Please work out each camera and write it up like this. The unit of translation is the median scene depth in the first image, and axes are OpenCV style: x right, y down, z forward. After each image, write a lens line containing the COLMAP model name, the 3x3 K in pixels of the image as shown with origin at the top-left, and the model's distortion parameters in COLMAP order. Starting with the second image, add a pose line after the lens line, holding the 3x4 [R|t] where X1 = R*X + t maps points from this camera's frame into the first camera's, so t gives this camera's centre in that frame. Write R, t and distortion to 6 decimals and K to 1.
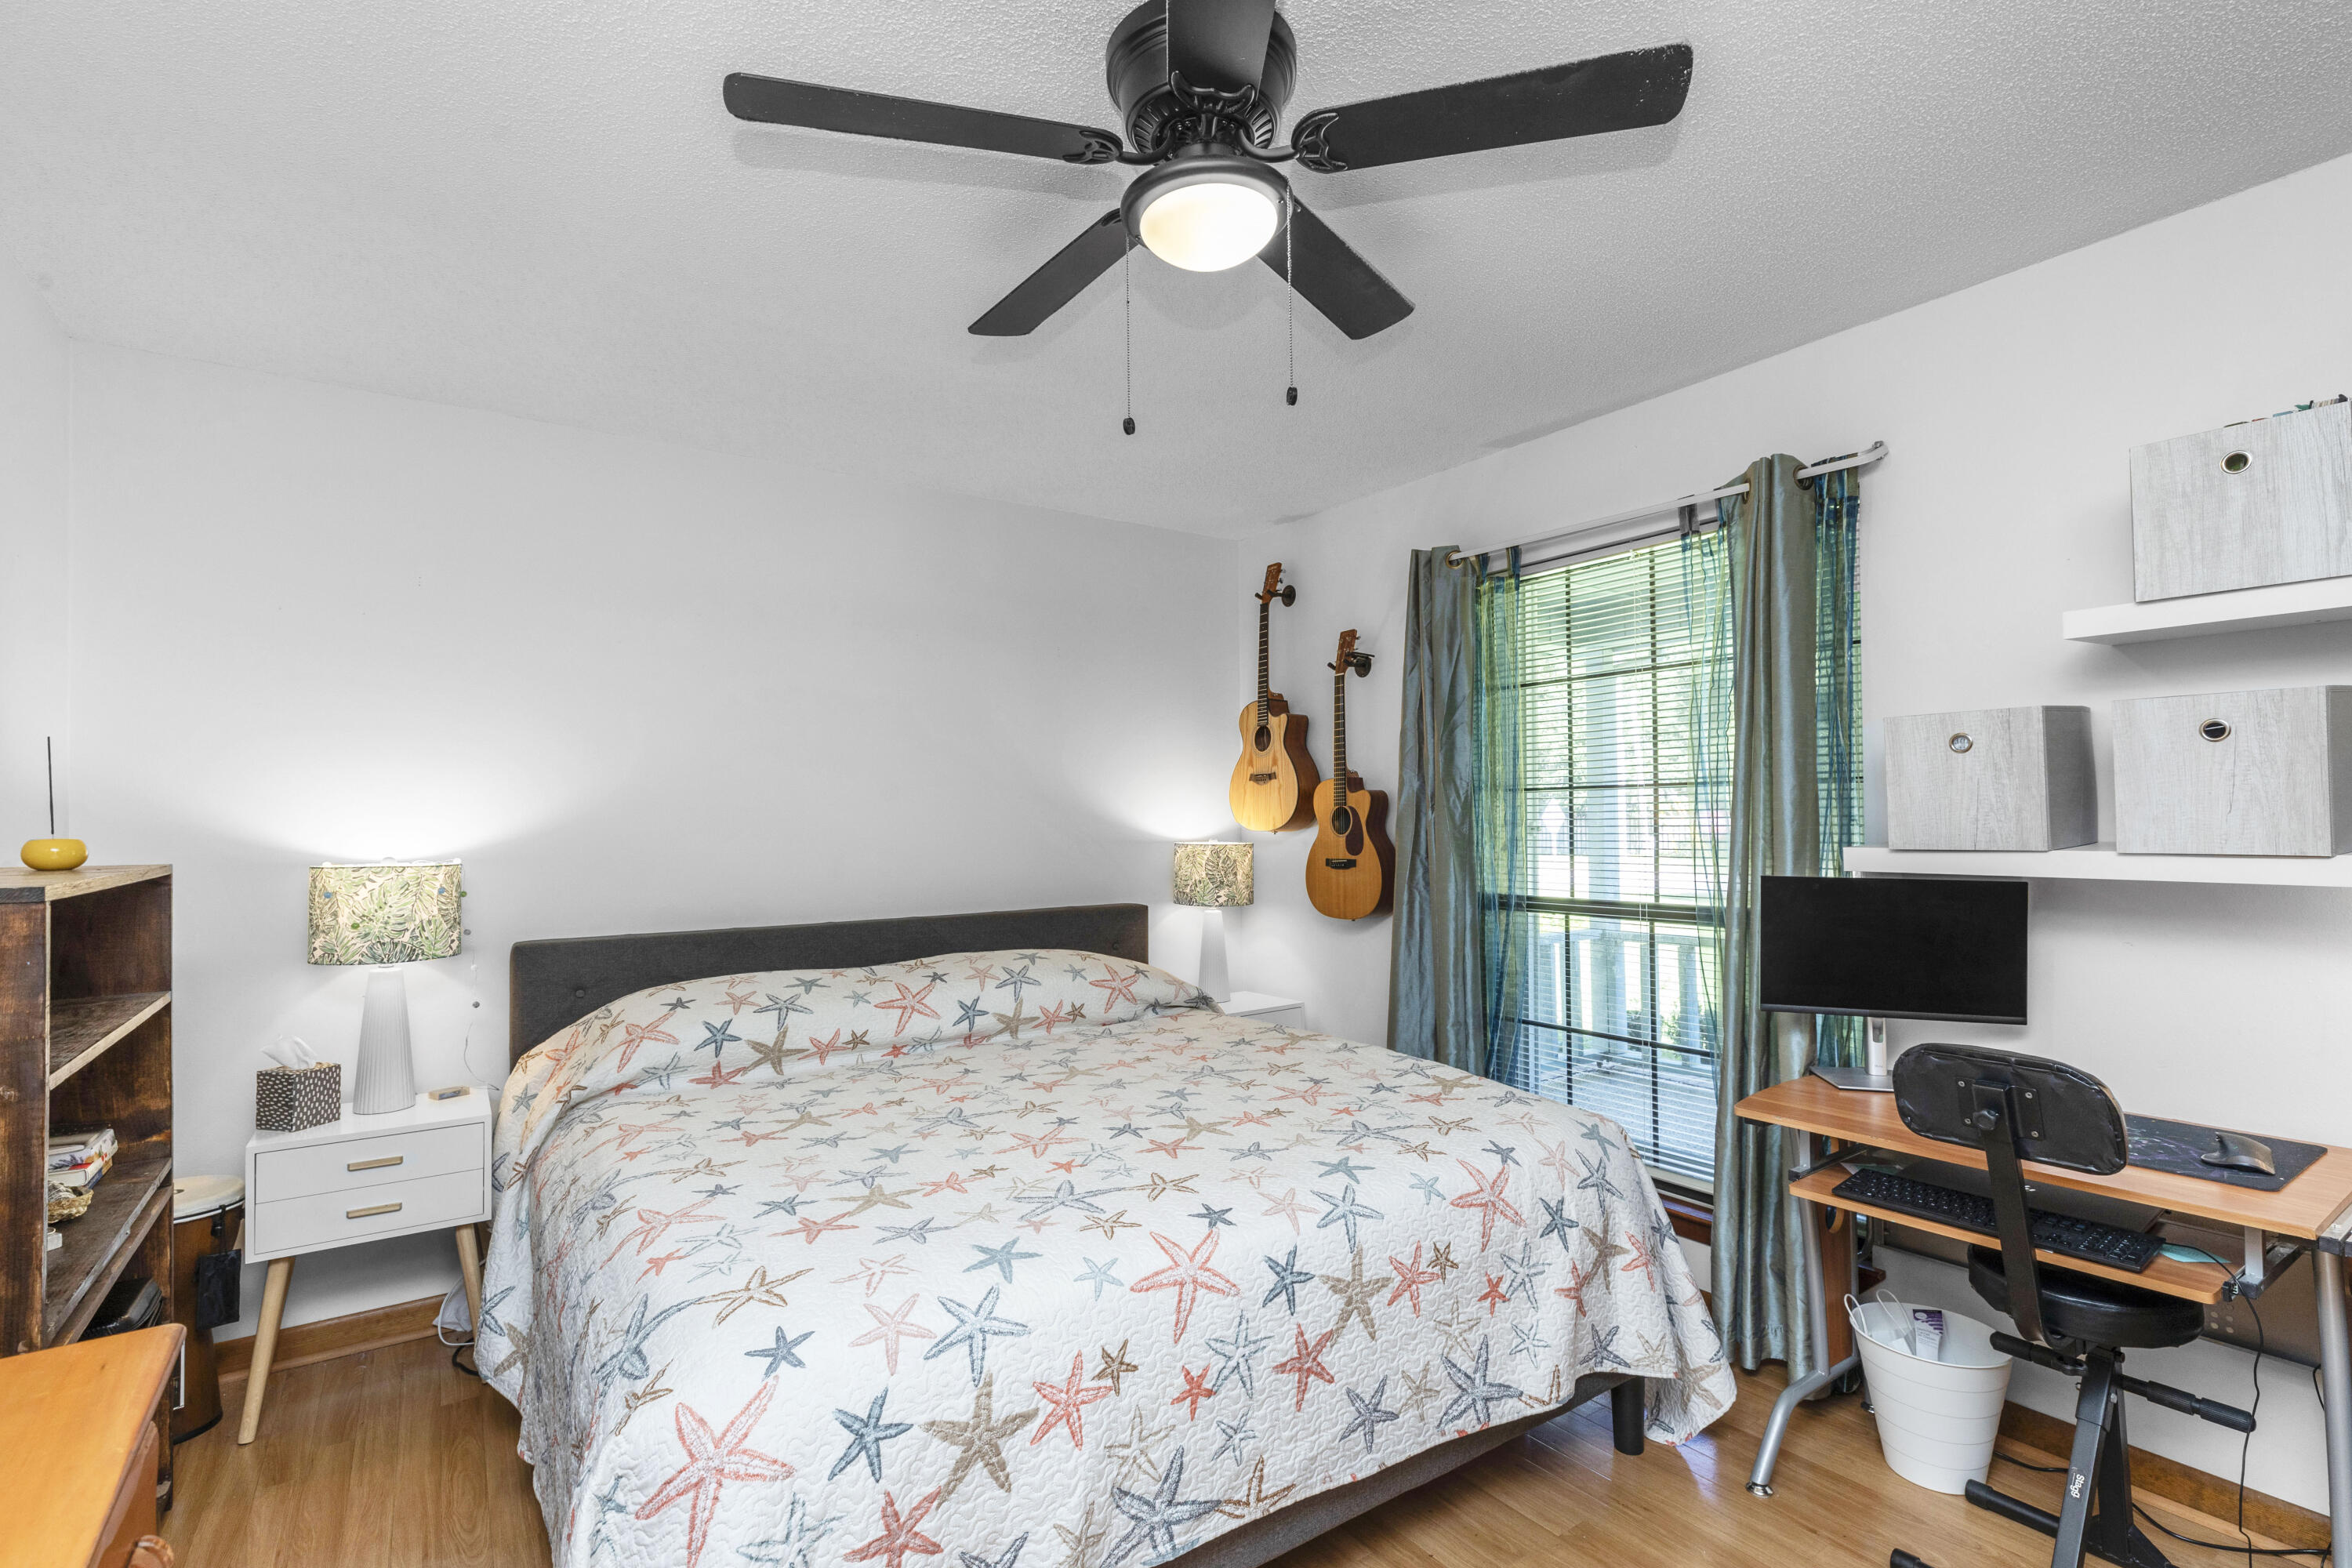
lens RADIAL K [[1075.1, 0, 1181.5], [0, 1075.1, 803.8], [0, 0, 1]] dist [0.008511, -0.000065]
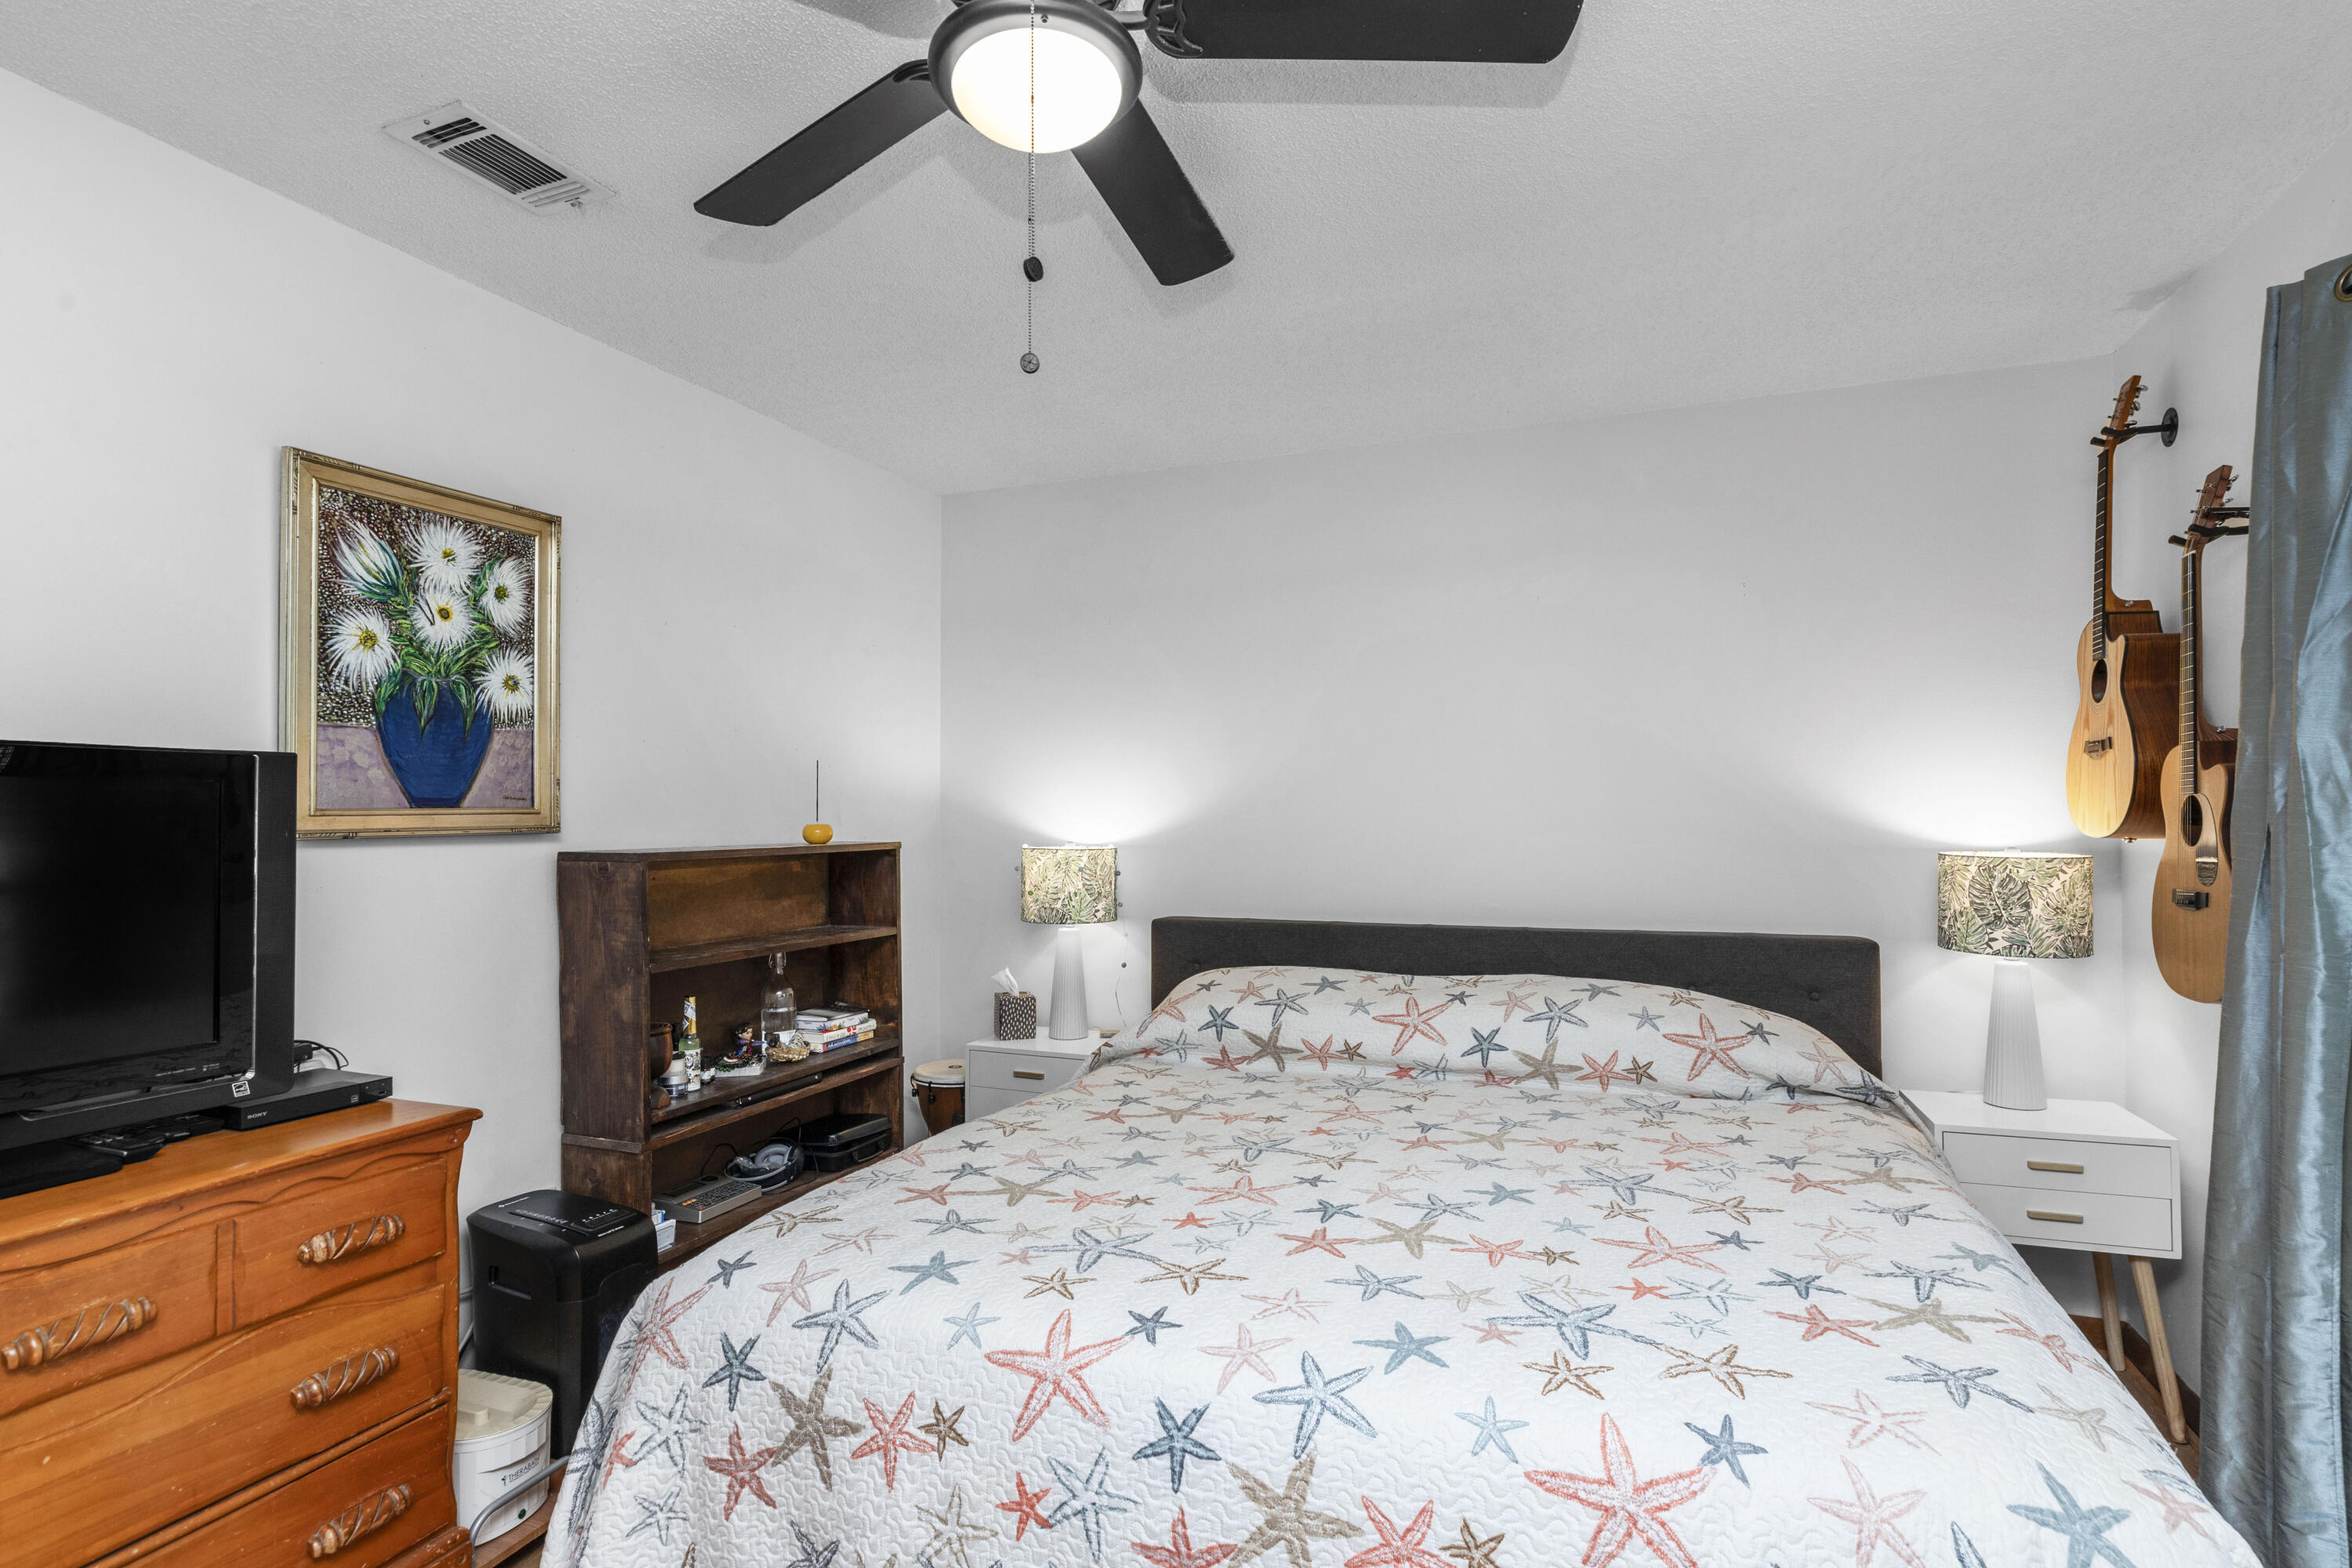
lens RADIAL K [[1133.5, 0, 1172.2], [0, 1133.5, 802.2], [0, 0, 1]] dist [-0.005057, -0.000294]
pose [[0.569352, -0.002356, -0.822090, 0.492181], [0.009453, 0.999949, 0.003681, -0.001432], [0.822039, -0.009867, 0.569345, 0.372020]]
